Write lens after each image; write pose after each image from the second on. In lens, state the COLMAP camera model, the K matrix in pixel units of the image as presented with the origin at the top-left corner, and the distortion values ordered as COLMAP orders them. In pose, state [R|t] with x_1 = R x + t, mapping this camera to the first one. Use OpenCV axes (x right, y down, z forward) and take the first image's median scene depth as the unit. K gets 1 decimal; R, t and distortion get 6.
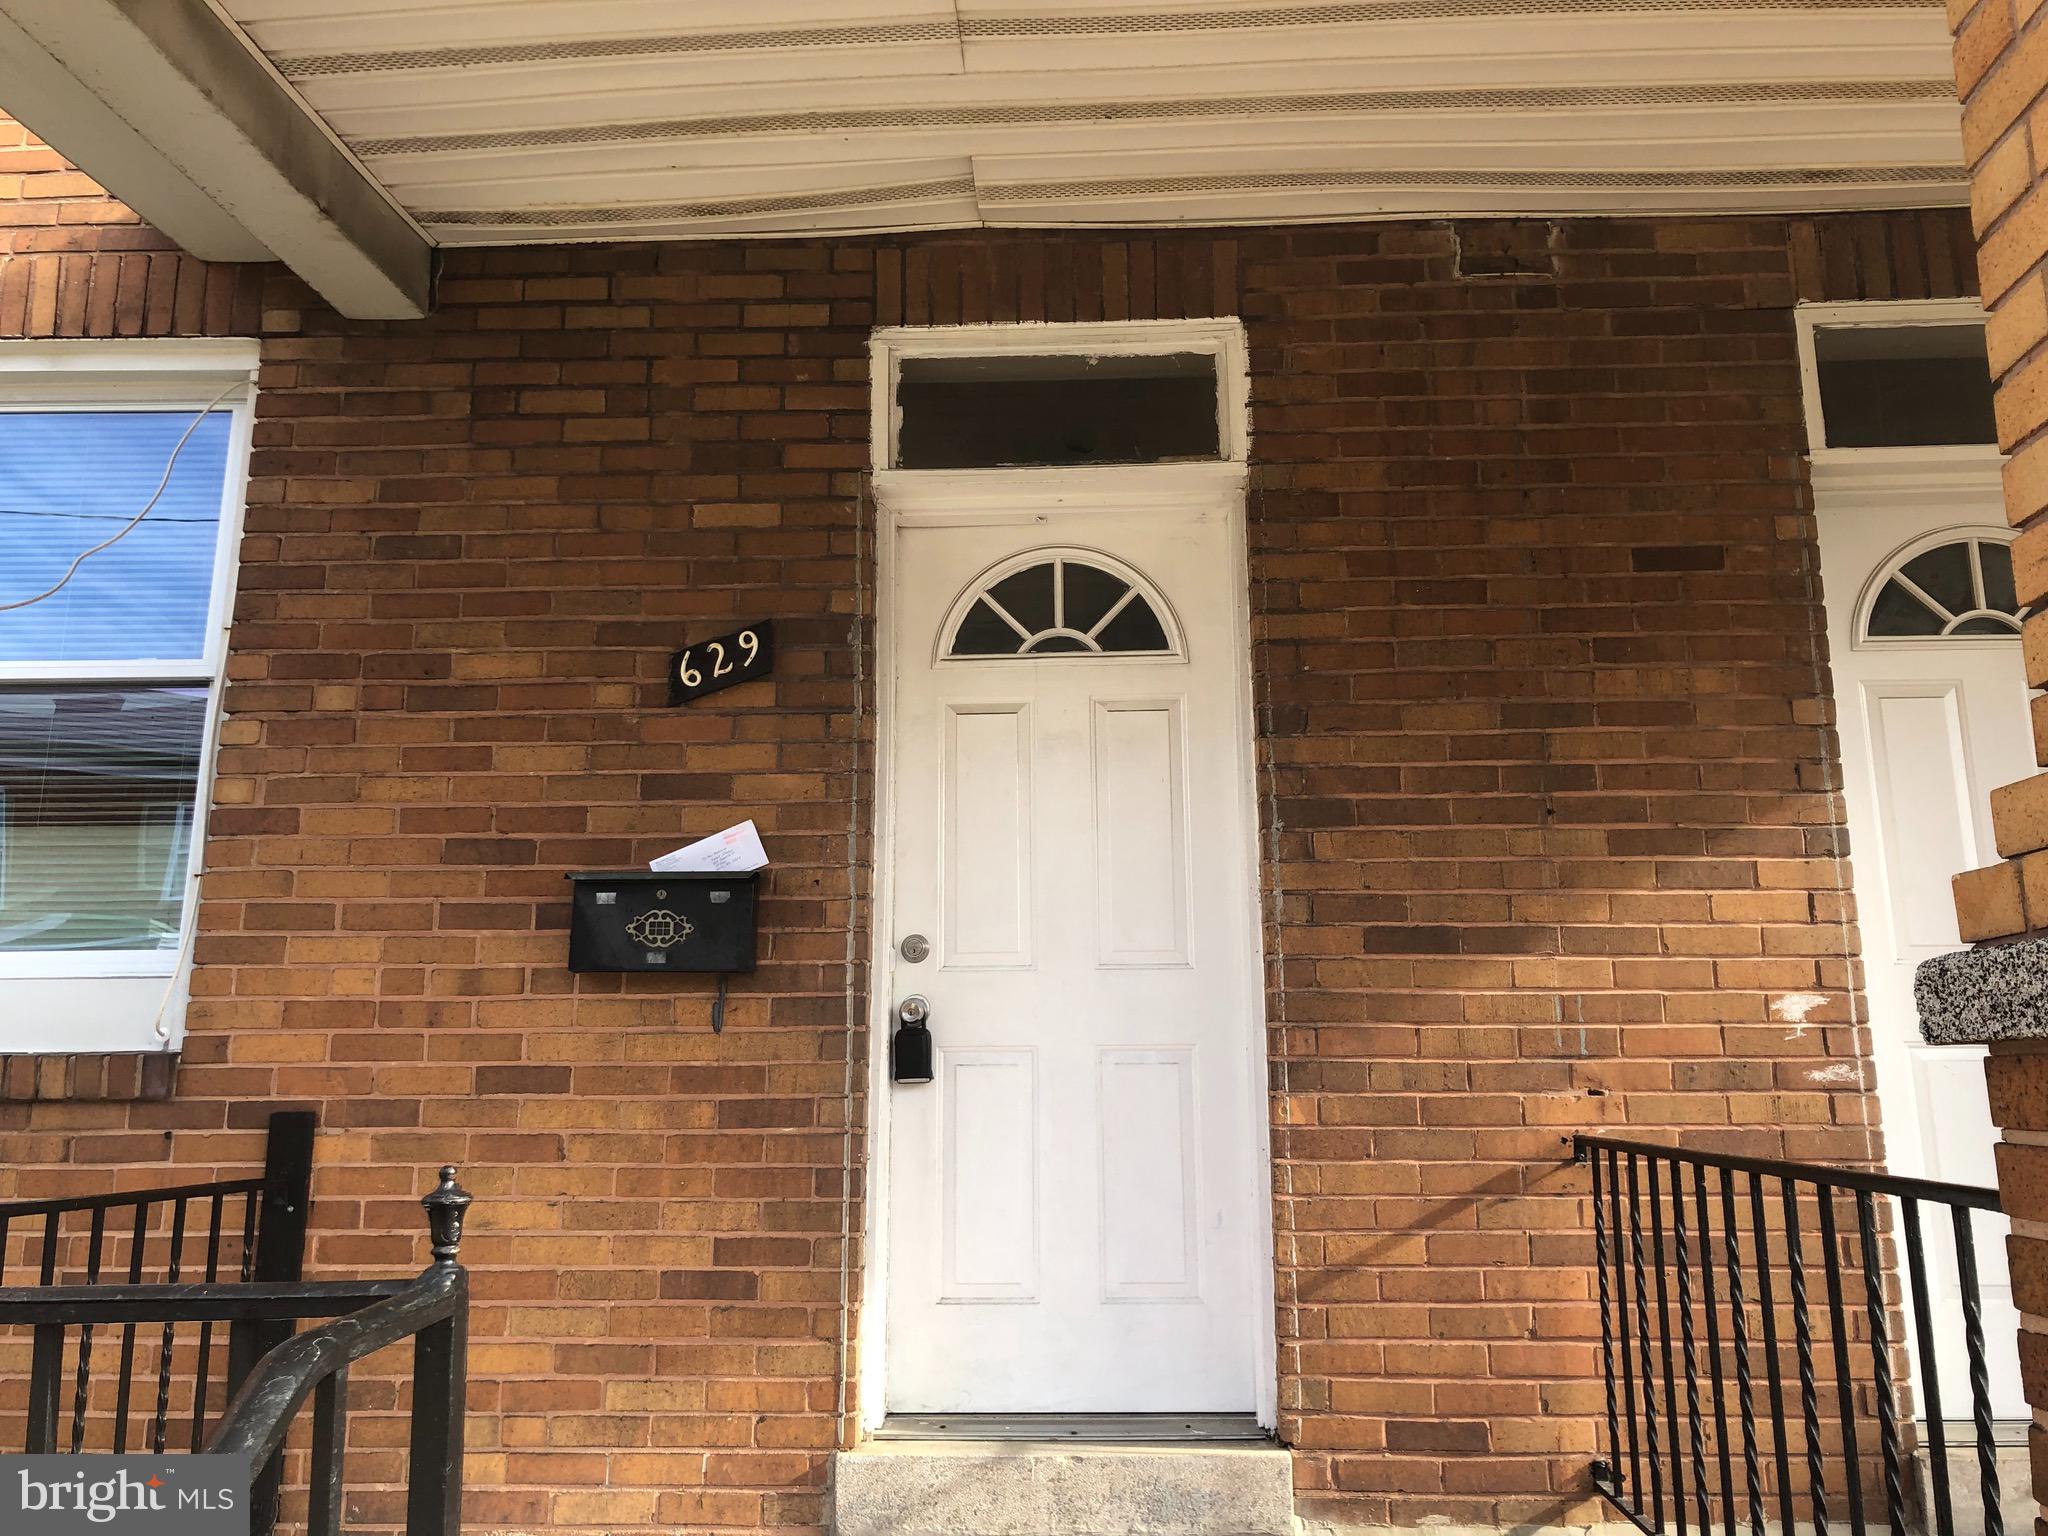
lens RADIAL K [[1675.6, 0, 1026.0], [0, 1675.6, 749.2], [0, 0, 1]] dist [0.036431, -0.036023]
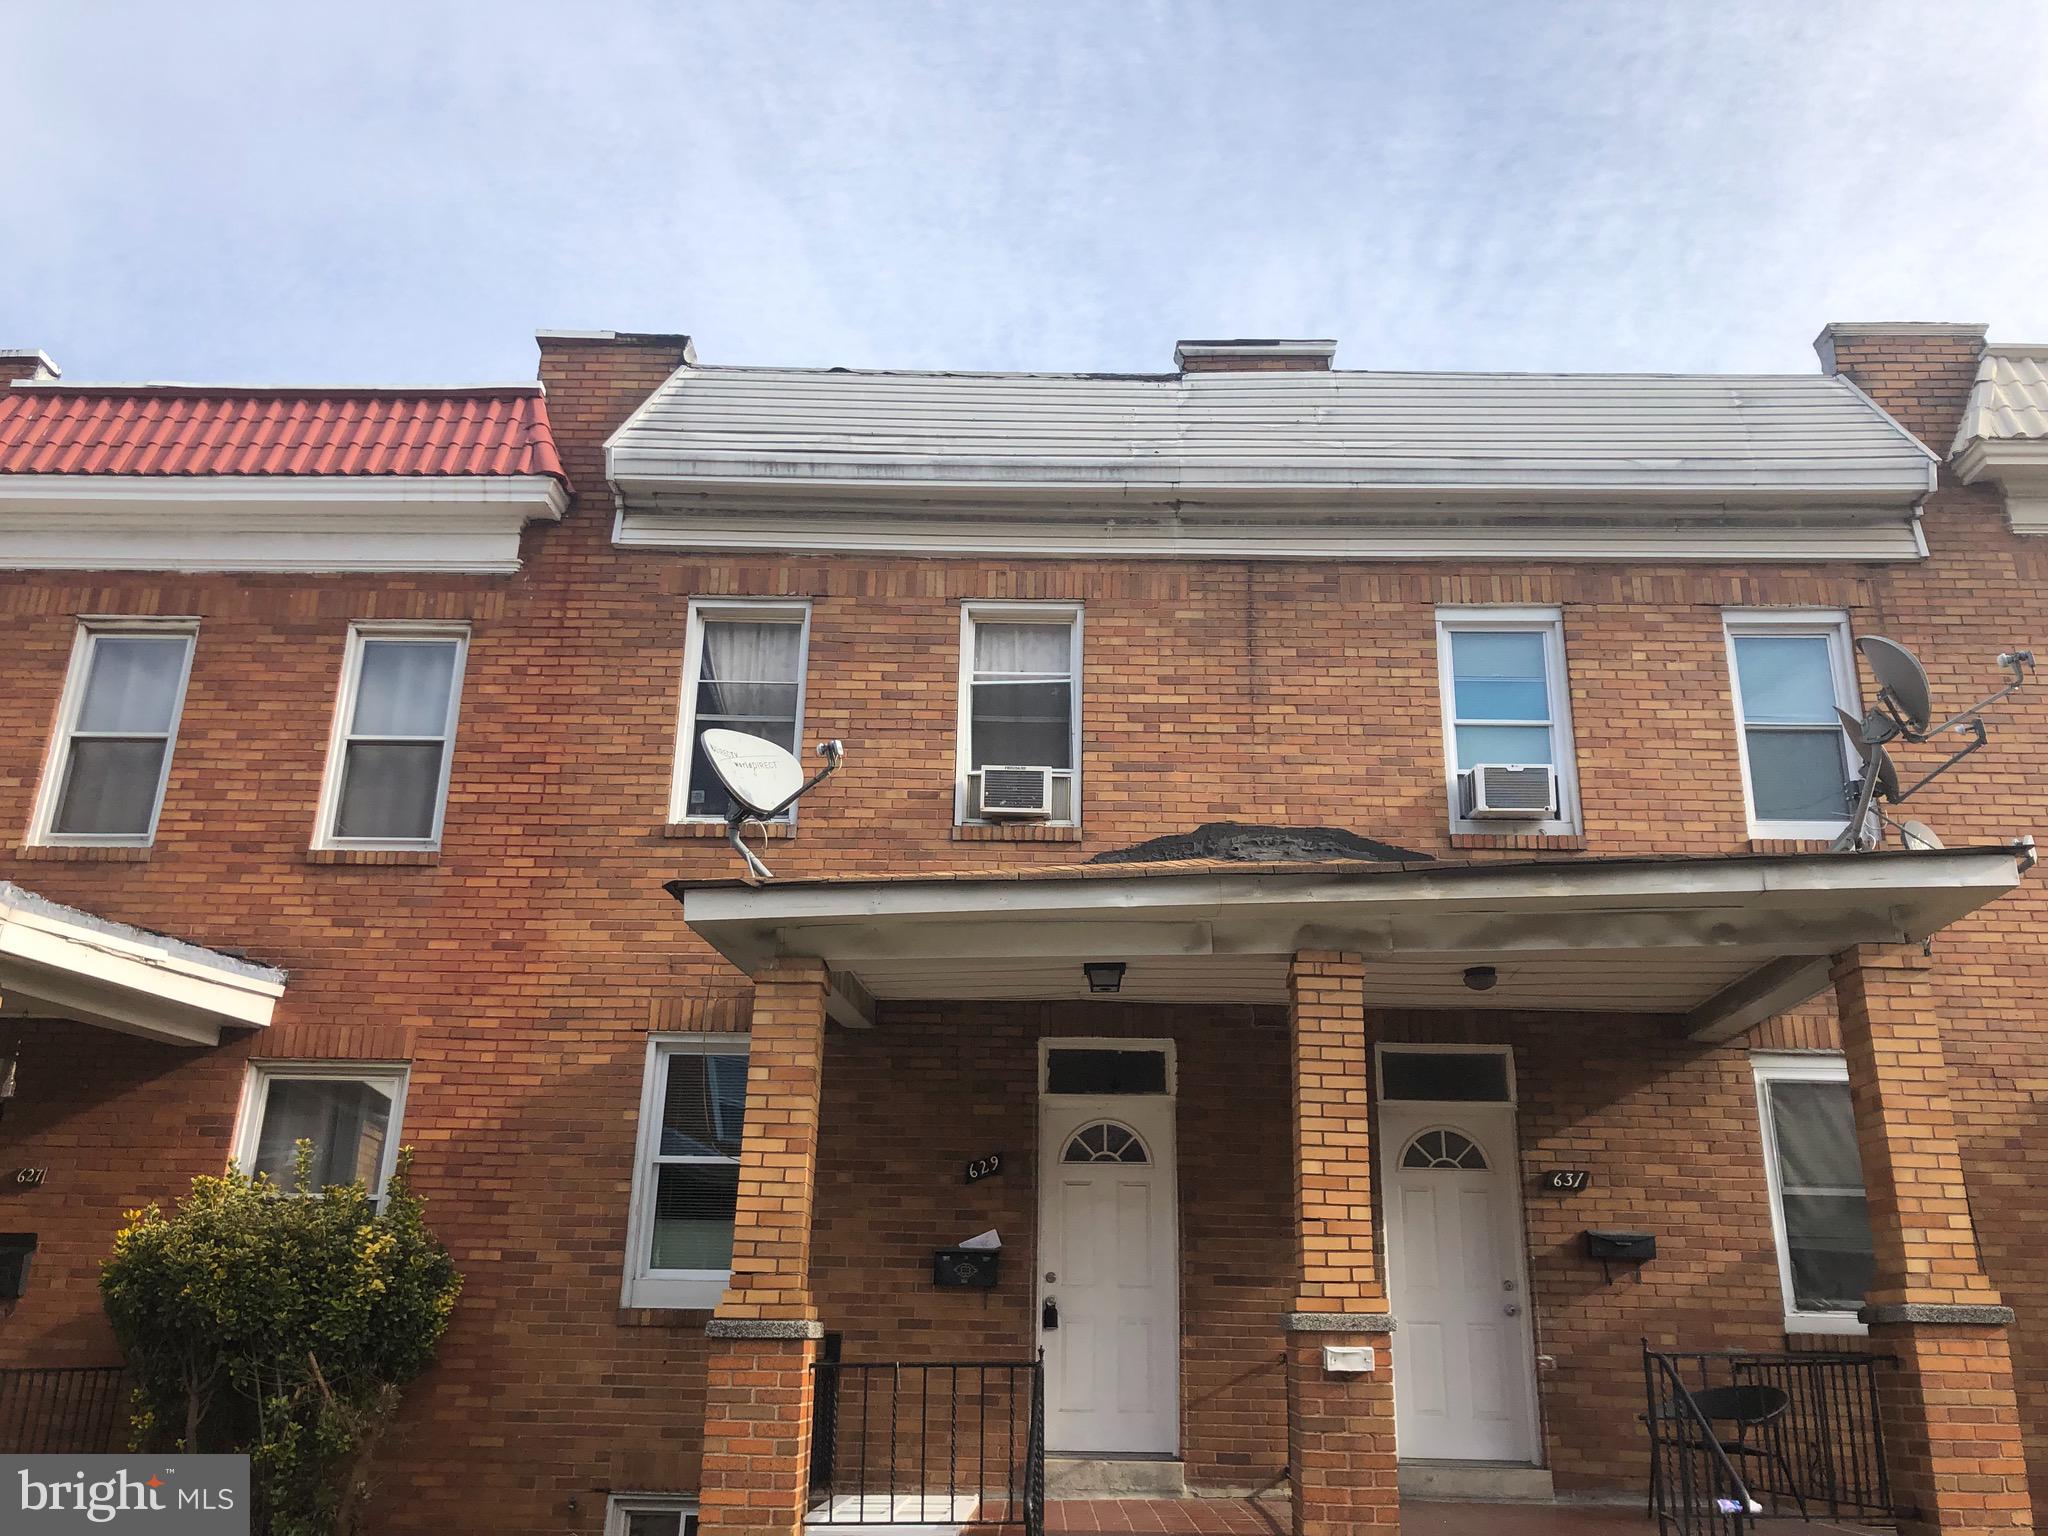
lens RADIAL K [[1675.6, 0, 1036.5], [0, 1675.6, 752.6], [0, 0, 1]] dist [0.036431, -0.036023]
pose [[0.999461, 0.028487, 0.016325, -0.161745], [-0.026057, 0.990710, -0.133474, -0.364667], [-0.019975, 0.132977, 0.990918, -1.839310]]
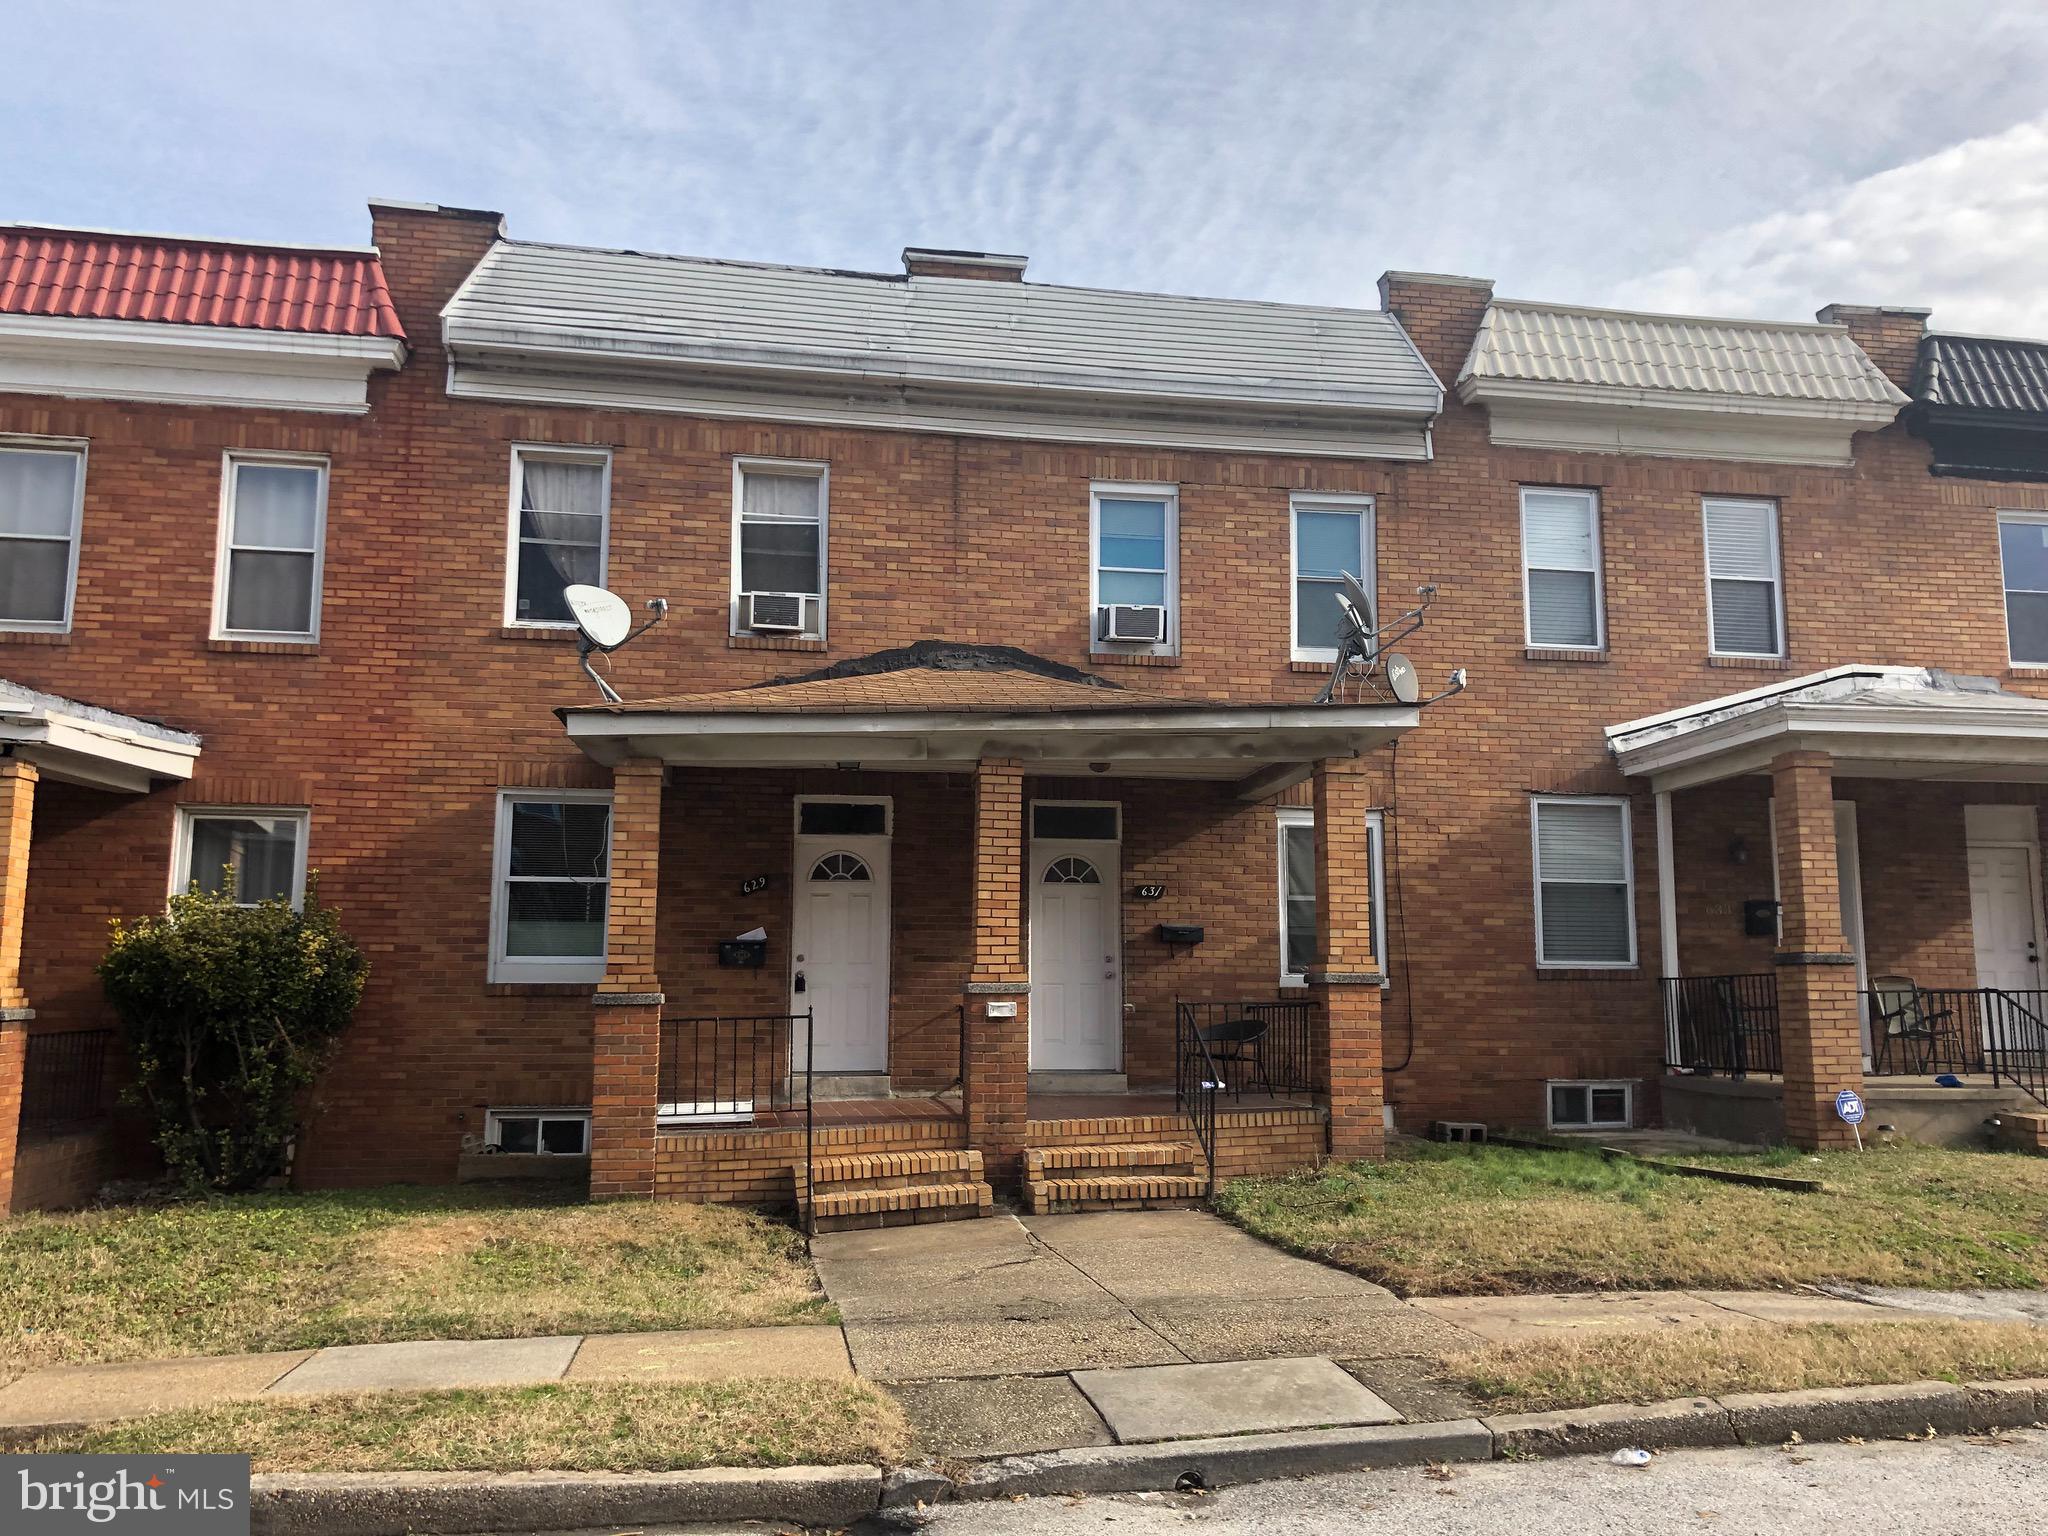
lens RADIAL K [[1675.6, 0, 1029.0], [0, 1675.6, 755.7], [0, 0, 1]] dist [0.036431, -0.036023]
pose [[0.977360, 0.035998, 0.208498, -0.385210], [-0.049193, 0.997077, 0.058451, -0.616653], [-0.205784, -0.067384, 0.976275, -2.937346]]
